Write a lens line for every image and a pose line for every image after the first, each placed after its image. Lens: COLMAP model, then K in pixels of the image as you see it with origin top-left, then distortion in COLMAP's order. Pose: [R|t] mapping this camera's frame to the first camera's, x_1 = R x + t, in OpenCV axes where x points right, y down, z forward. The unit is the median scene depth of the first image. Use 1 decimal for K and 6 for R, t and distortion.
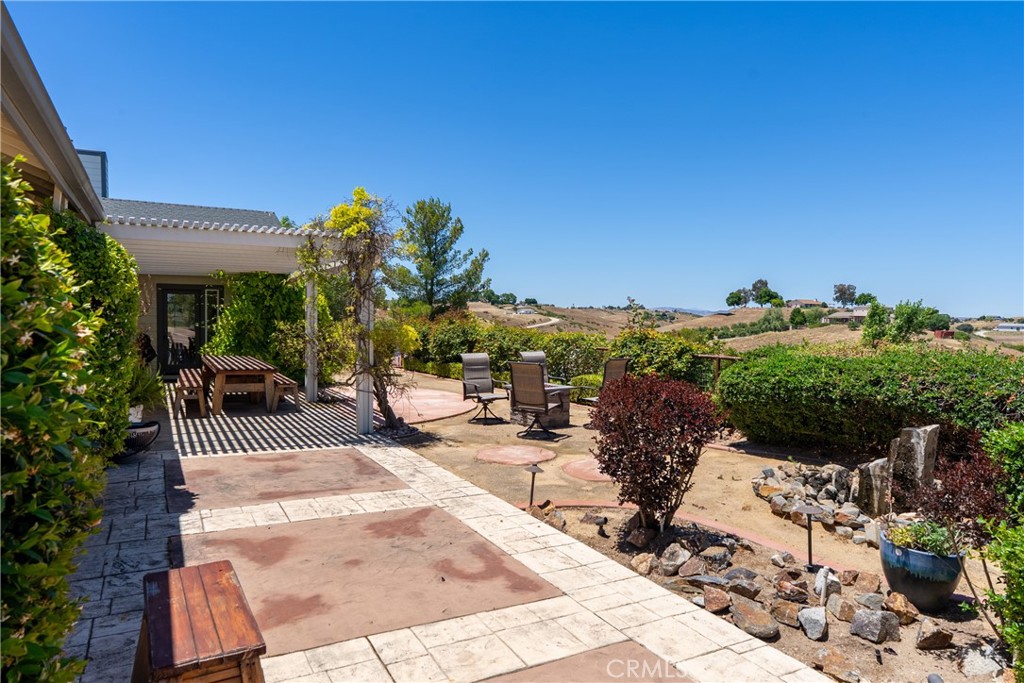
lens RADIAL K [[645.9, 0, 516.1], [0, 645.9, 346.7], [0, 0, 1]] dist [0.002117, 0.000255]
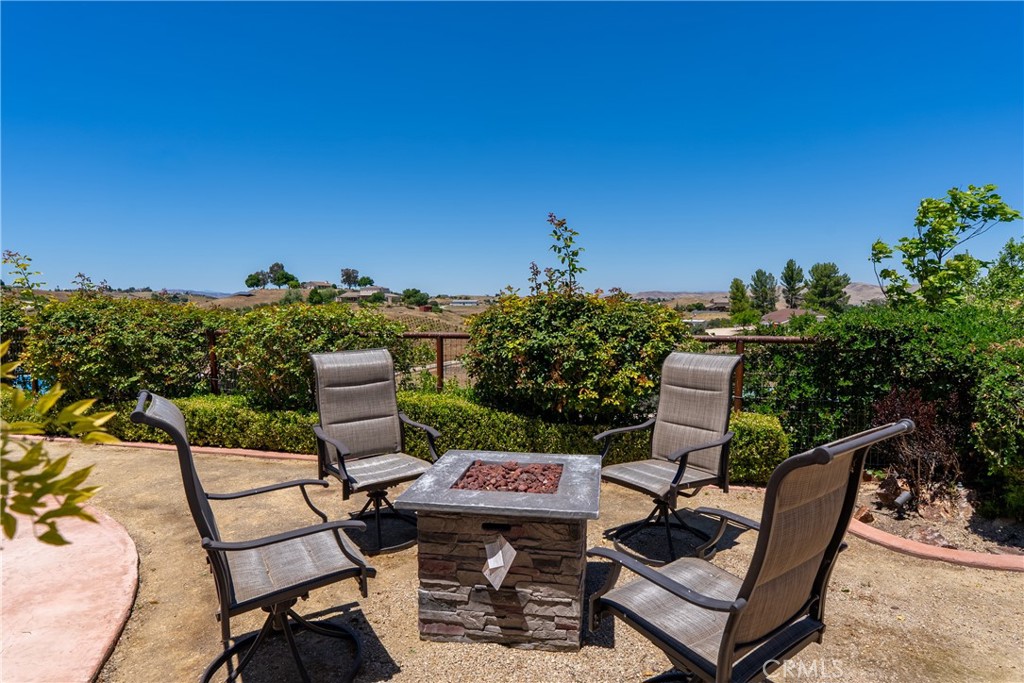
lens RADIAL K [[569.8, 0, 519.0], [0, 569.8, 347.9], [0, 0, 1]] dist [-0.011810, -0.001033]
pose [[0.716562, -0.073490, 0.693642, -0.007860], [0.044324, 0.997222, 0.059865, -0.000701], [-0.696114, -0.012152, 0.717828, 0.041348]]
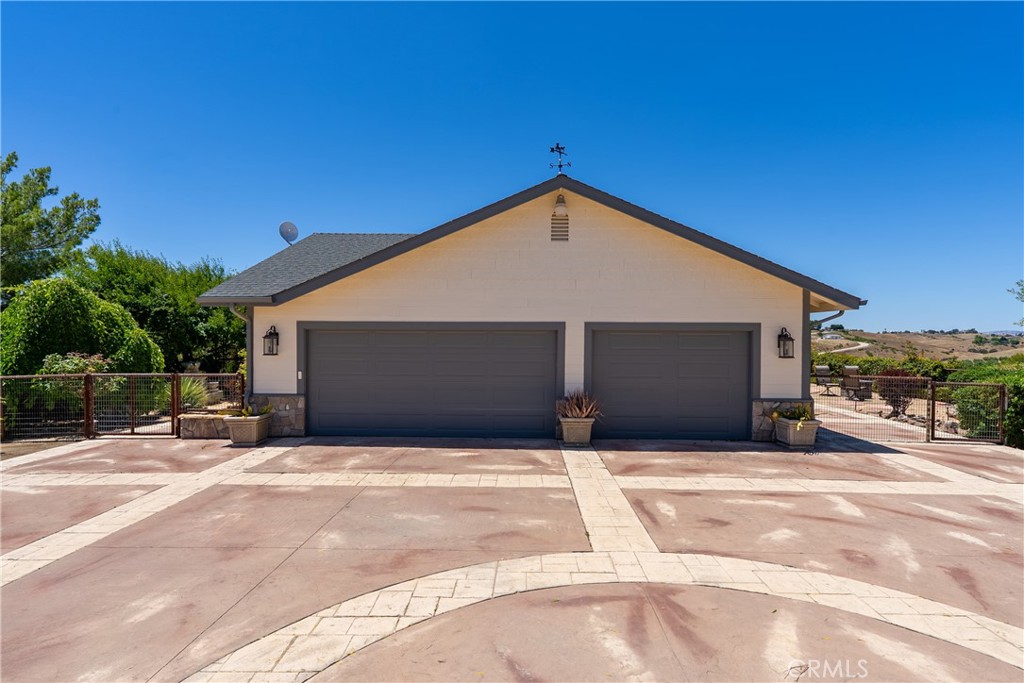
lens RADIAL K [[526.1, 0, 513.8], [0, 526.1, 341.7], [0, 0, 1]] dist [-0.000666, -0.000013]
pose [[0.864164, -0.001688, -0.503207, -0.003899], [-0.021401, 0.998966, -0.040103, 0.001296], [0.502754, 0.045424, 0.863235, -0.065283]]
